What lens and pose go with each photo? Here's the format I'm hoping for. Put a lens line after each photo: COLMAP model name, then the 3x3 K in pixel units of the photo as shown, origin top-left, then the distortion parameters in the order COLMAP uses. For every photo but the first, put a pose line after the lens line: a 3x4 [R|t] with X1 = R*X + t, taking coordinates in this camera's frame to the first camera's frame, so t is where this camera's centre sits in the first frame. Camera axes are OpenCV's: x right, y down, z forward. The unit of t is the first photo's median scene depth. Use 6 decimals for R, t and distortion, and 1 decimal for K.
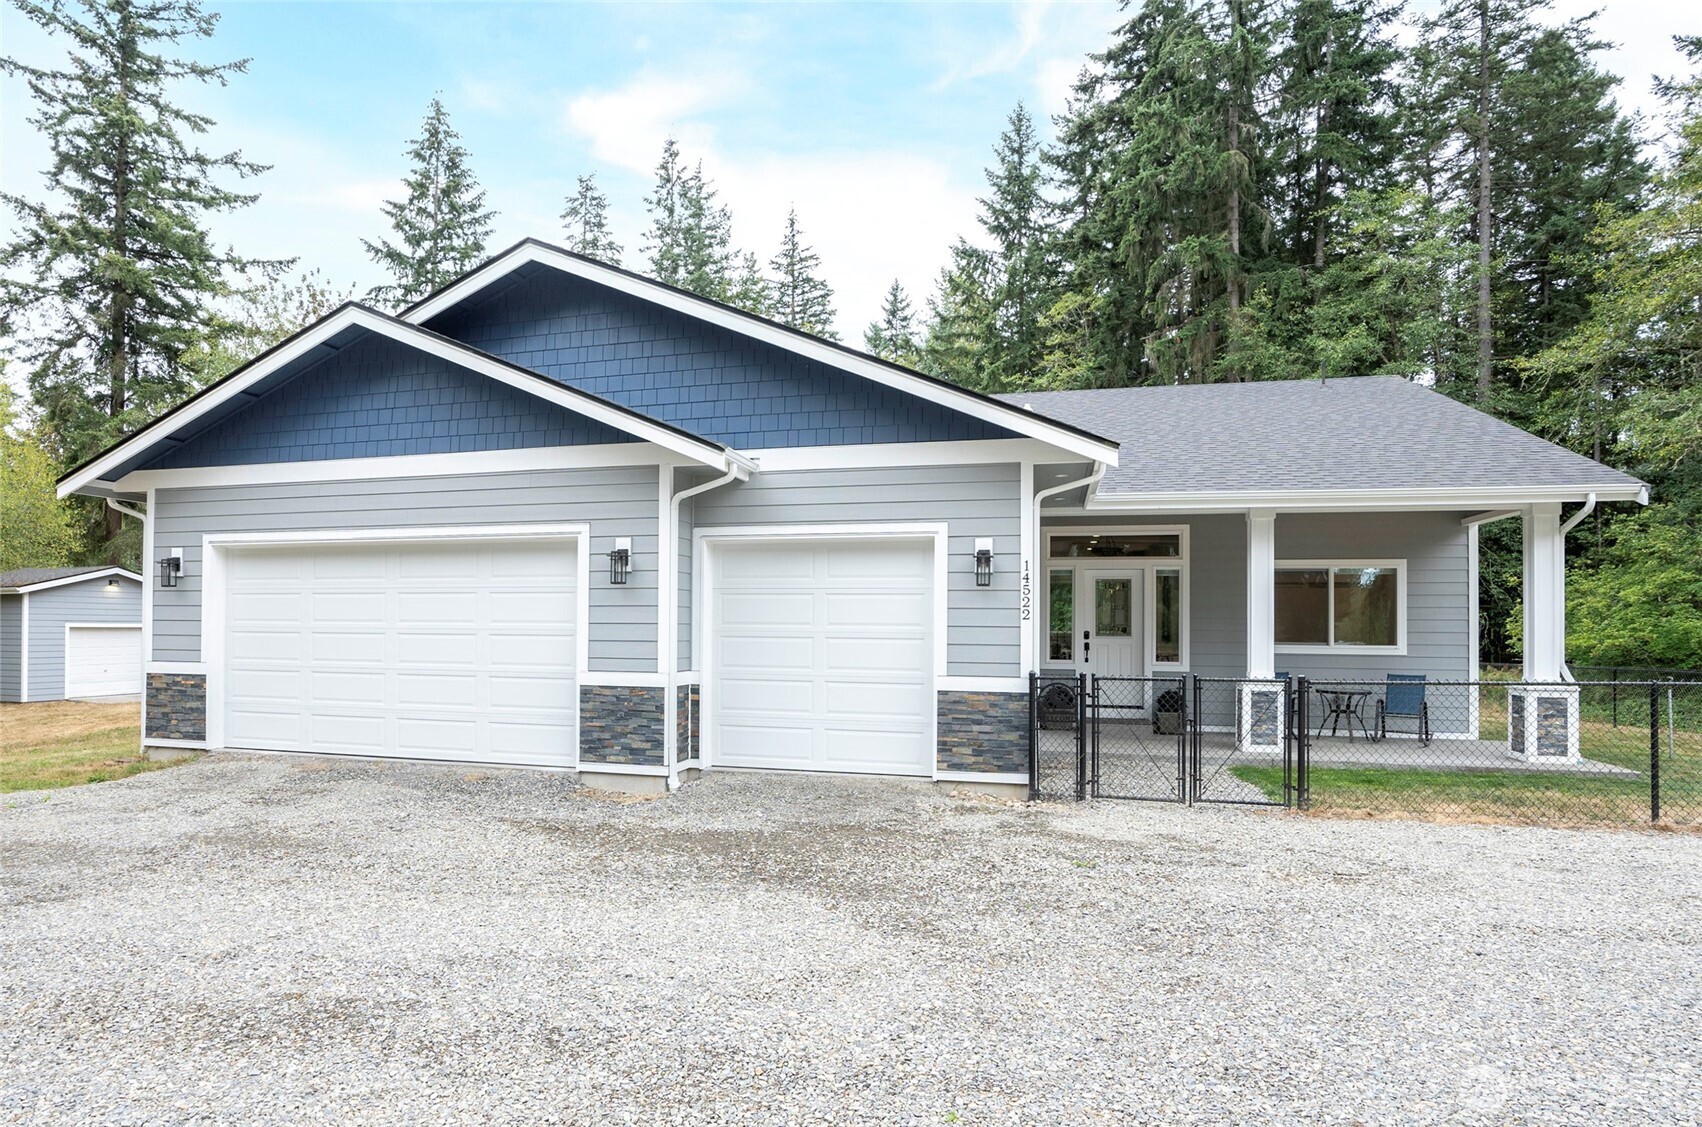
lens RADIAL K [[965.8, 0, 829.3], [0, 965.8, 611.7], [0, 0, 1]] dist [-0.000018, 0.005268]
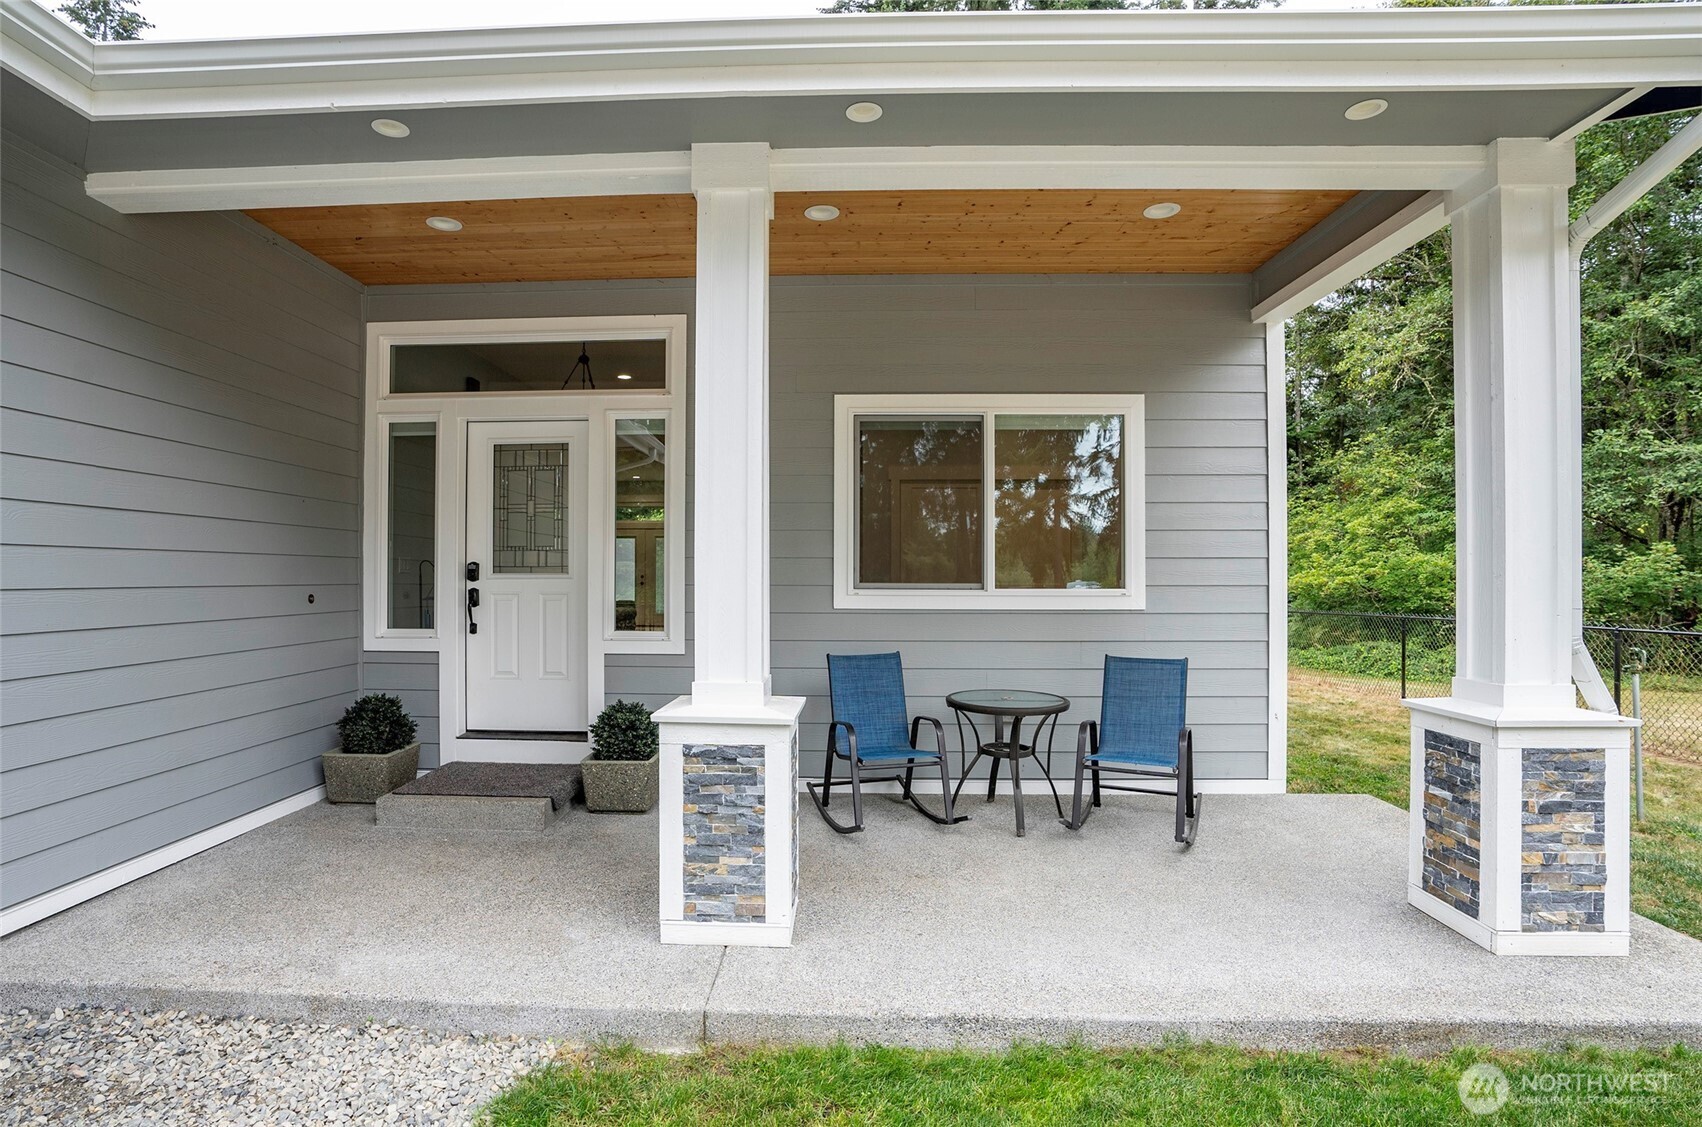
lens RADIAL K [[794.5, 0, 849.3], [0, 794.5, 569.3], [0, 0, 1]] dist [-0.013481, 0.002155]
pose [[0.980246, -0.005614, 0.197701, 0.396066], [0.003362, 0.999926, 0.011729, 0.021832], [-0.197752, -0.010833, 0.980192, 0.674929]]
